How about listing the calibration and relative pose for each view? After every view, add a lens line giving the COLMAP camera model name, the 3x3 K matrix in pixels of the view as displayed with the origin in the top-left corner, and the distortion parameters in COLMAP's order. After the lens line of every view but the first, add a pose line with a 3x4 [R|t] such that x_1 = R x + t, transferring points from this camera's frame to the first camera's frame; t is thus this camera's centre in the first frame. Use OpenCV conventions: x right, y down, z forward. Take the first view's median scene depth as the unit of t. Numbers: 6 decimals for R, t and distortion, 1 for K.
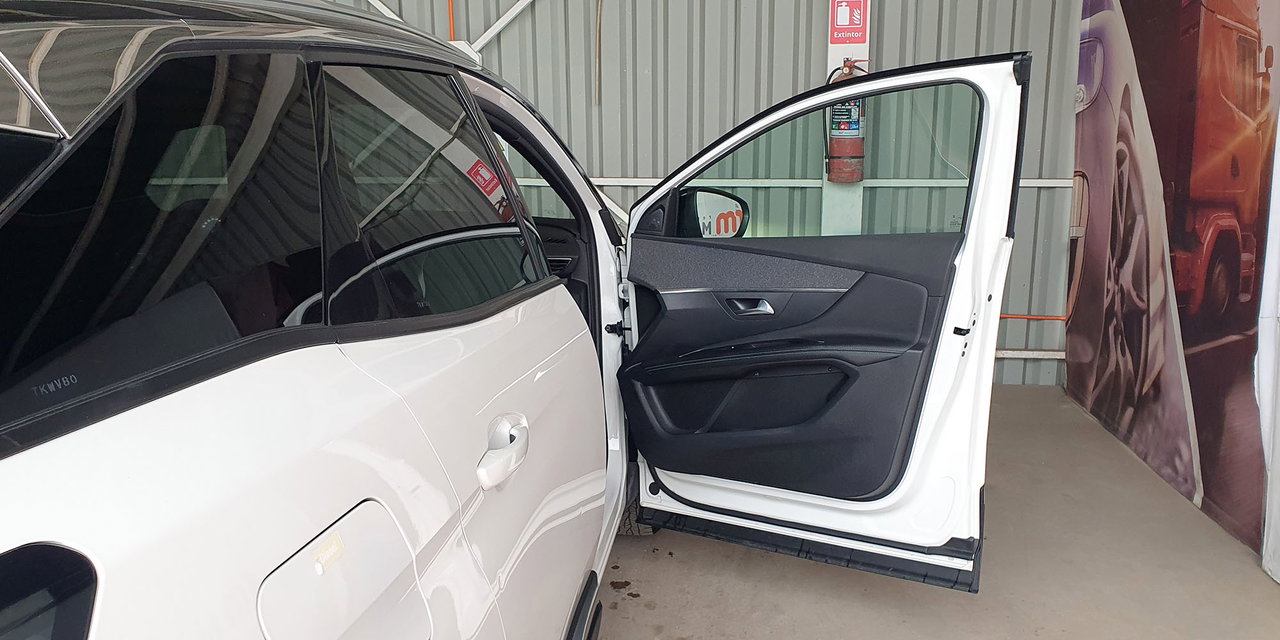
lens RADIAL K [[1012.3, 0, 642.2], [0, 1012.3, 334.7], [0, 0, 1]] dist [0.071890, -0.157505]
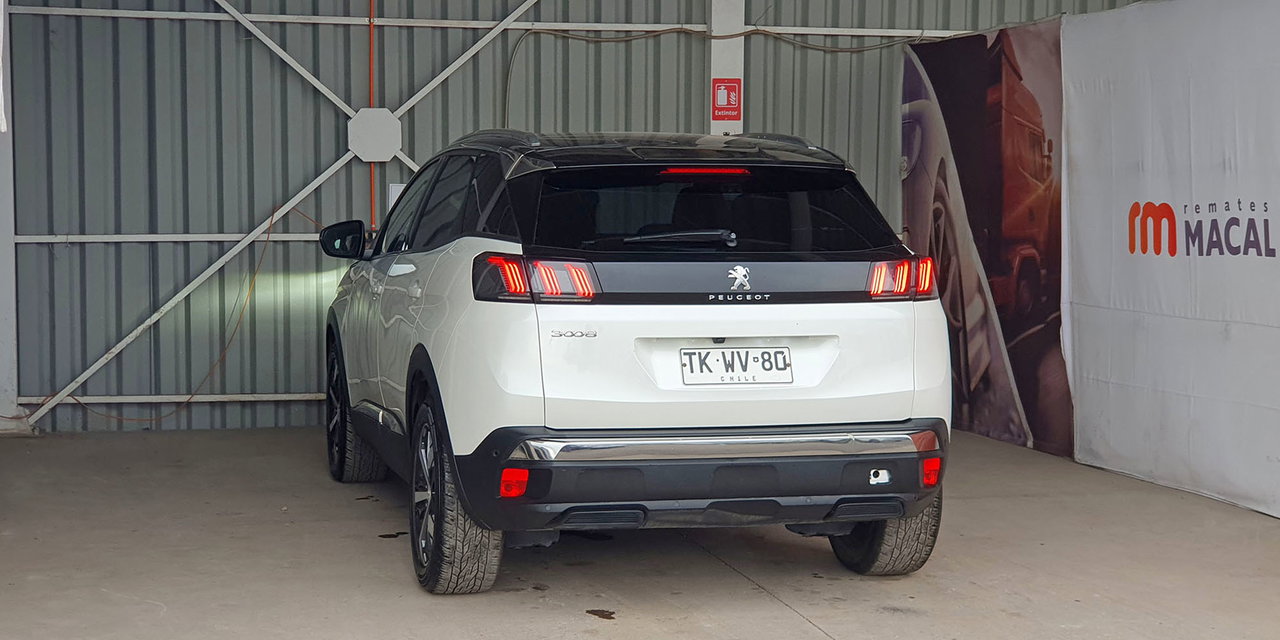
lens RADIAL K [[1979.3, 0, 638.0], [0, 1979.3, 341.2], [0, 0, 1]] dist [0.235070, -1.156938]
pose [[0.936284, -0.020811, 0.350627, -0.708037], [0.065528, 0.991067, -0.116157, 0.229019], [-0.345077, 0.131732, 0.929284, -1.071118]]
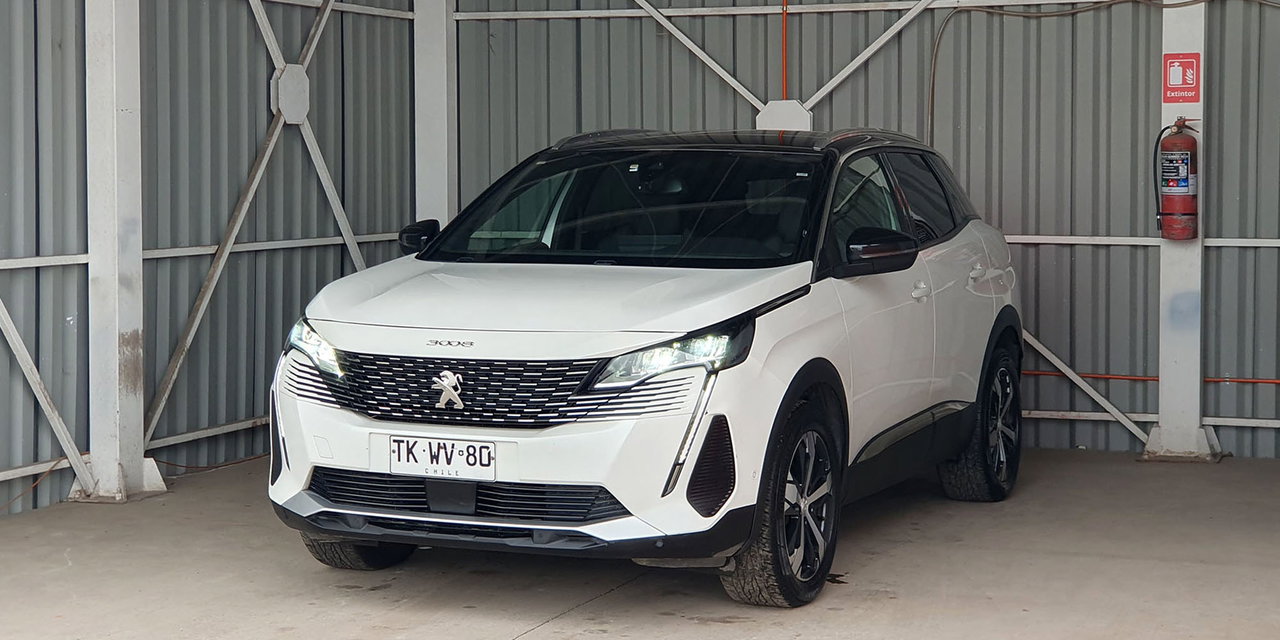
lens RADIAL K [[2160.3, 0, 618.5], [0, 2160.3, 321.8], [0, 0, 1]] dist [0.271098, -1.627817]
pose [[0.972727, 0.020519, -0.231045, 0.165374], [-0.053219, 0.989250, -0.136206, 0.247132], [0.225766, 0.144788, 0.963362, -1.153108]]
